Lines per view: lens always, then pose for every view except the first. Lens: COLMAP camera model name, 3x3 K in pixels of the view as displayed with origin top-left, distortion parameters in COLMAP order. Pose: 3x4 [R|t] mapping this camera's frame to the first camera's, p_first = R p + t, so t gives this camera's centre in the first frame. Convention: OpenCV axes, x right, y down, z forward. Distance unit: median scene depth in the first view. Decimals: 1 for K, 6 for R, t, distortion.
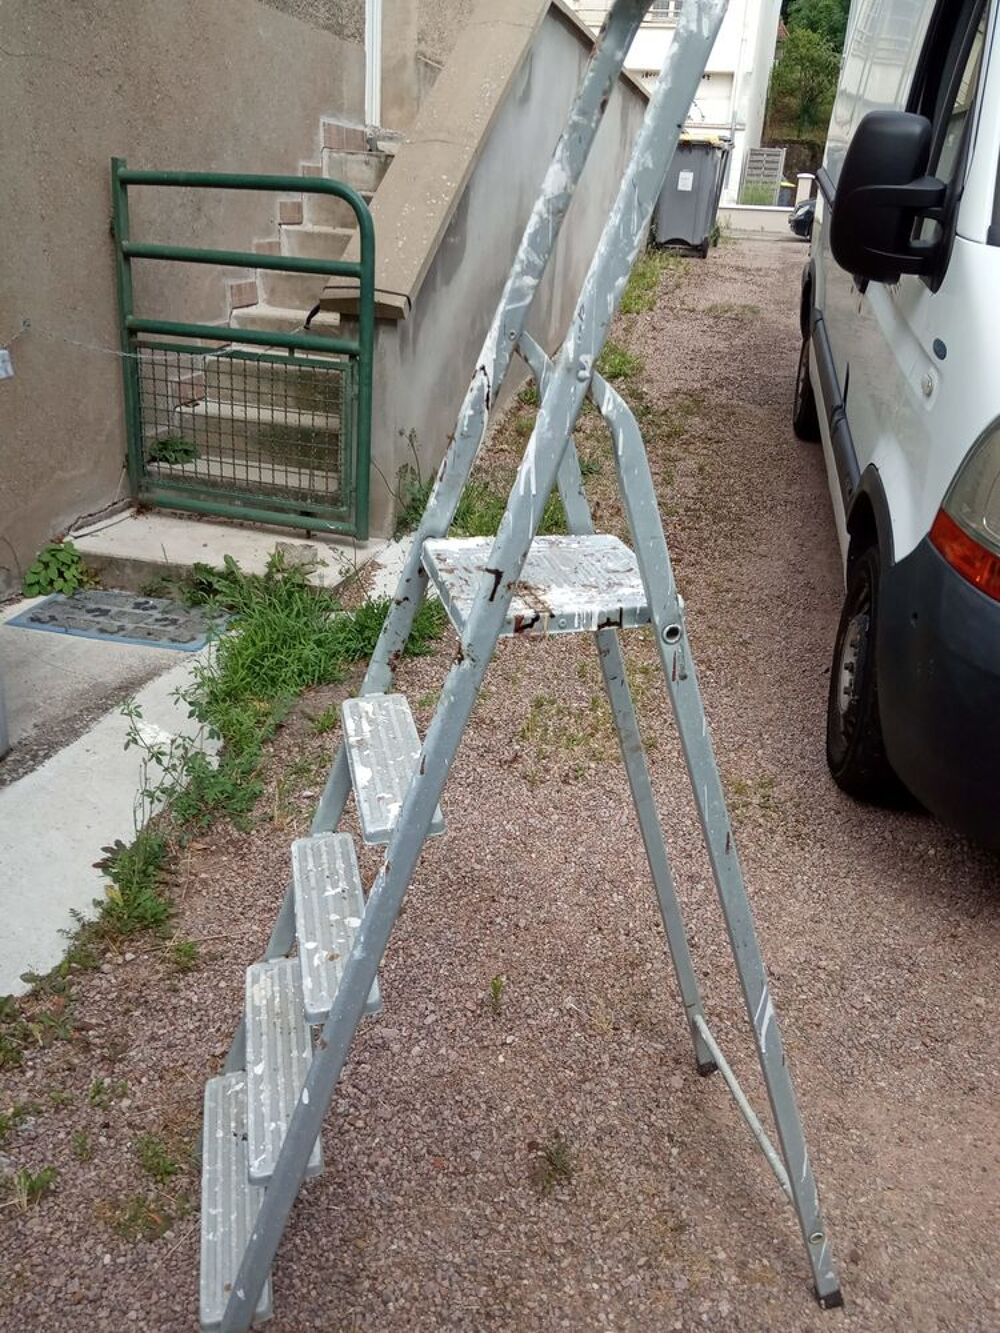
lens RADIAL K [[1127.0, 0, 527.7], [0, 1127.0, 664.3], [0, 0, 1]] dist [0.149260, -0.252285]
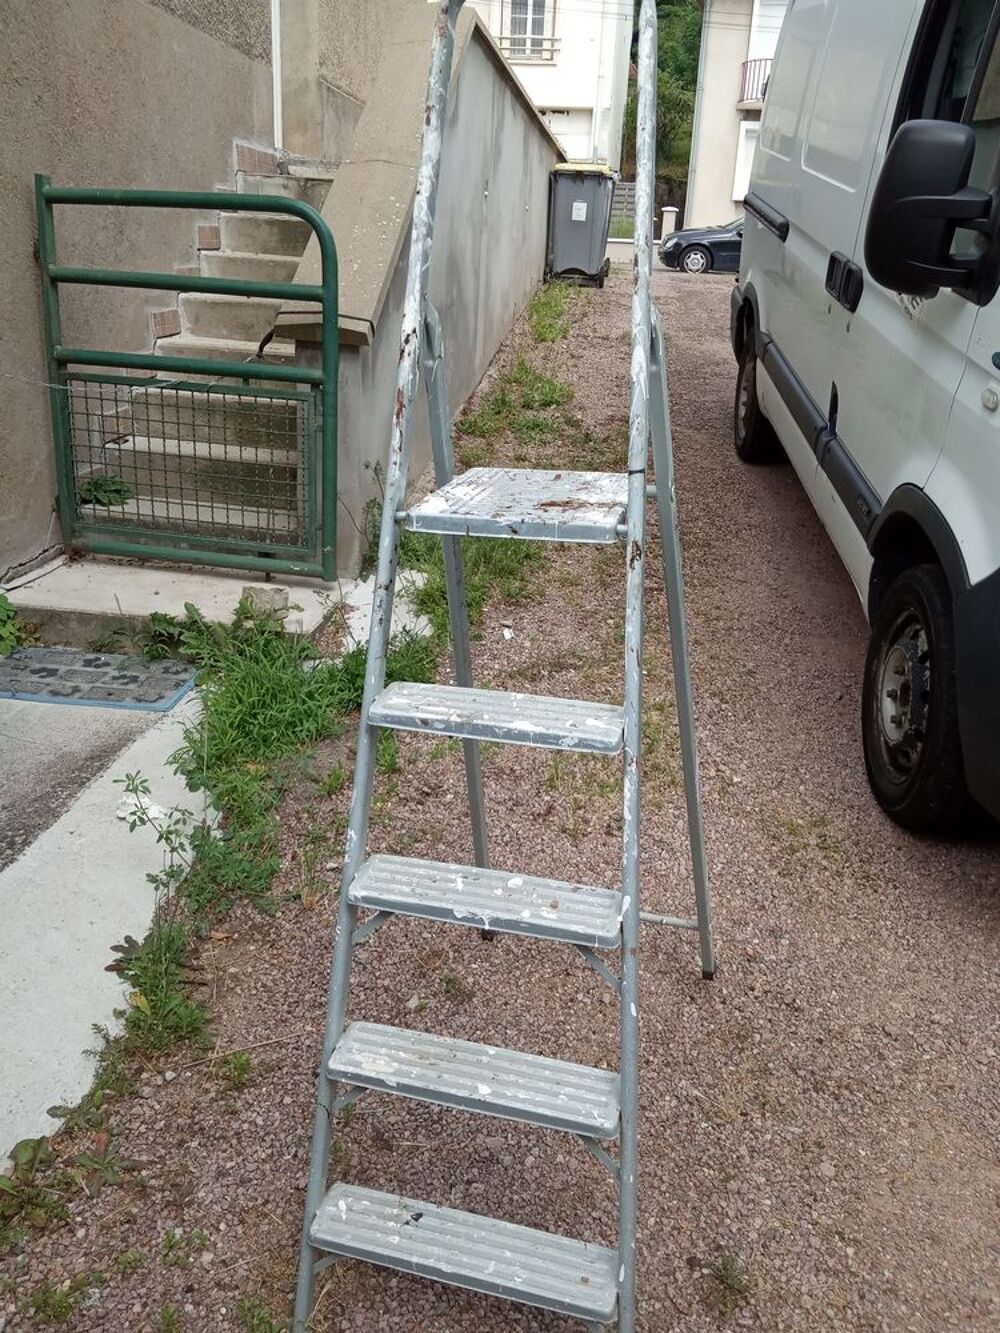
lens RADIAL K [[1101.7, 0, 500.0], [0, 1101.7, 666.5], [0, 0, 1]] dist [0.132266, -0.224068]
pose [[0.991445, -0.046868, 0.121821, -0.155371], [0.049406, 0.998618, -0.017896, -0.020457], [-0.120814, 0.023762, 0.992391, 0.103676]]
